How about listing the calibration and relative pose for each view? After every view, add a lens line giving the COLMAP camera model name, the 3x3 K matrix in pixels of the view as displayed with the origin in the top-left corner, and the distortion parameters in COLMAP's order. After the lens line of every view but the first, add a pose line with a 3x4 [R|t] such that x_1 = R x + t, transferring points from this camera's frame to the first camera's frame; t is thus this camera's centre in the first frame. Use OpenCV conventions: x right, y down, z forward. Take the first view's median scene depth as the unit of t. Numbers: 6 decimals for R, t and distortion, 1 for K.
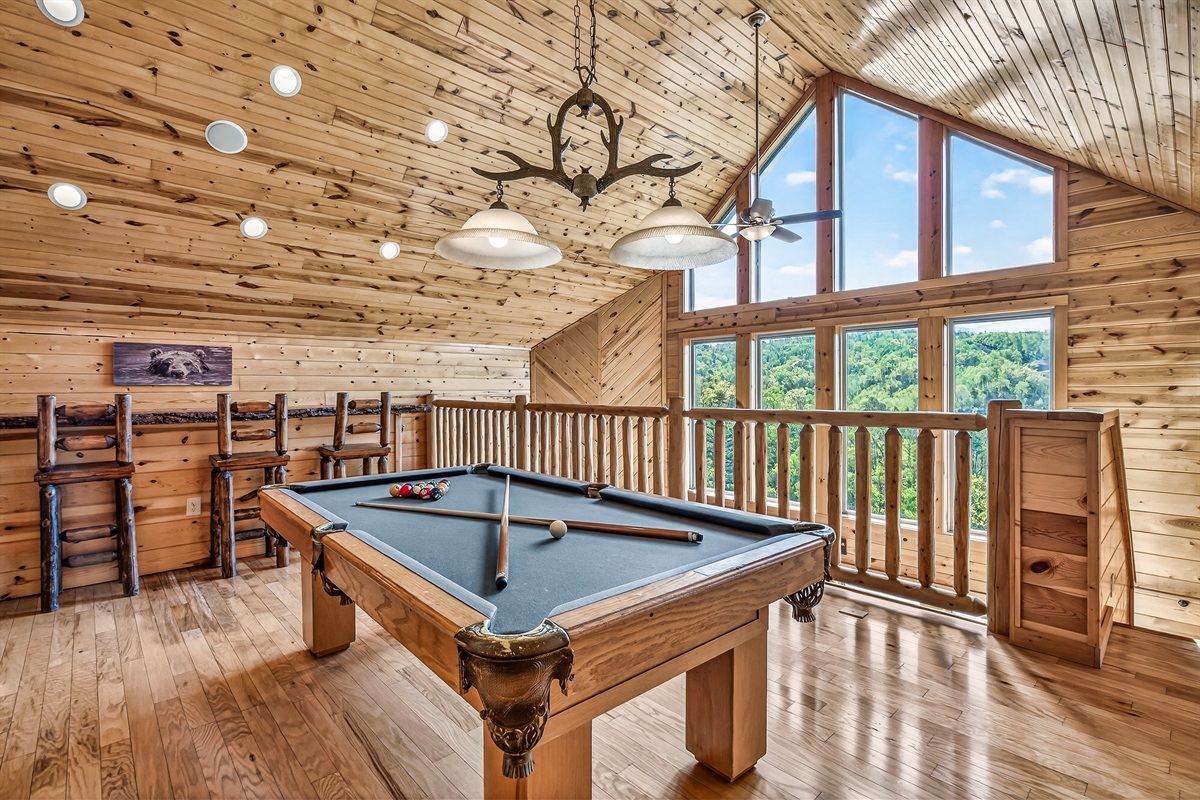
lens RADIAL K [[575.3, 0, 590.9], [0, 575.3, 404.4], [0, 0, 1]] dist [-0.009121, 0.007226]
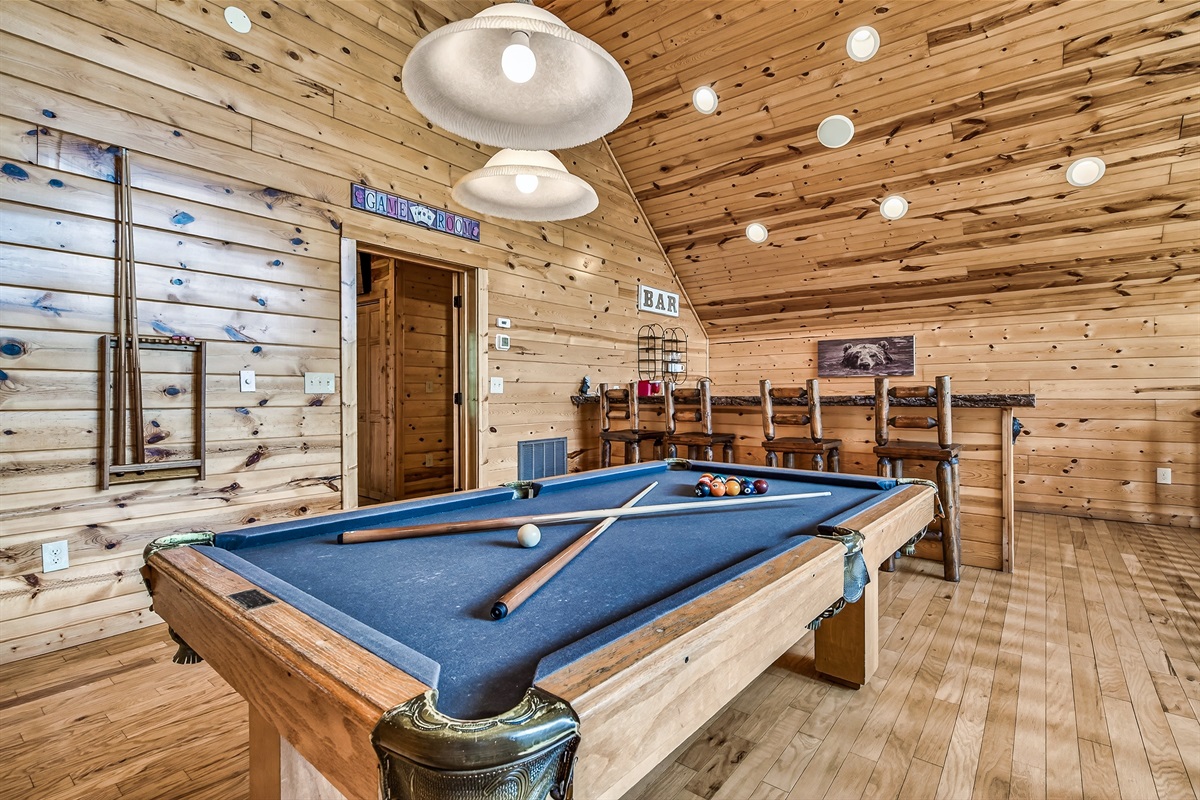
lens RADIAL K [[575.3, 0, 604.2], [0, 575.3, 396.0], [0, 0, 1]] dist [-0.009121, 0.007226]
pose [[0.137815, 0.008198, -0.990424, 0.286829], [-0.025075, 0.999674, 0.004785, 0.010479], [0.990141, 0.024176, 0.137975, 0.403291]]
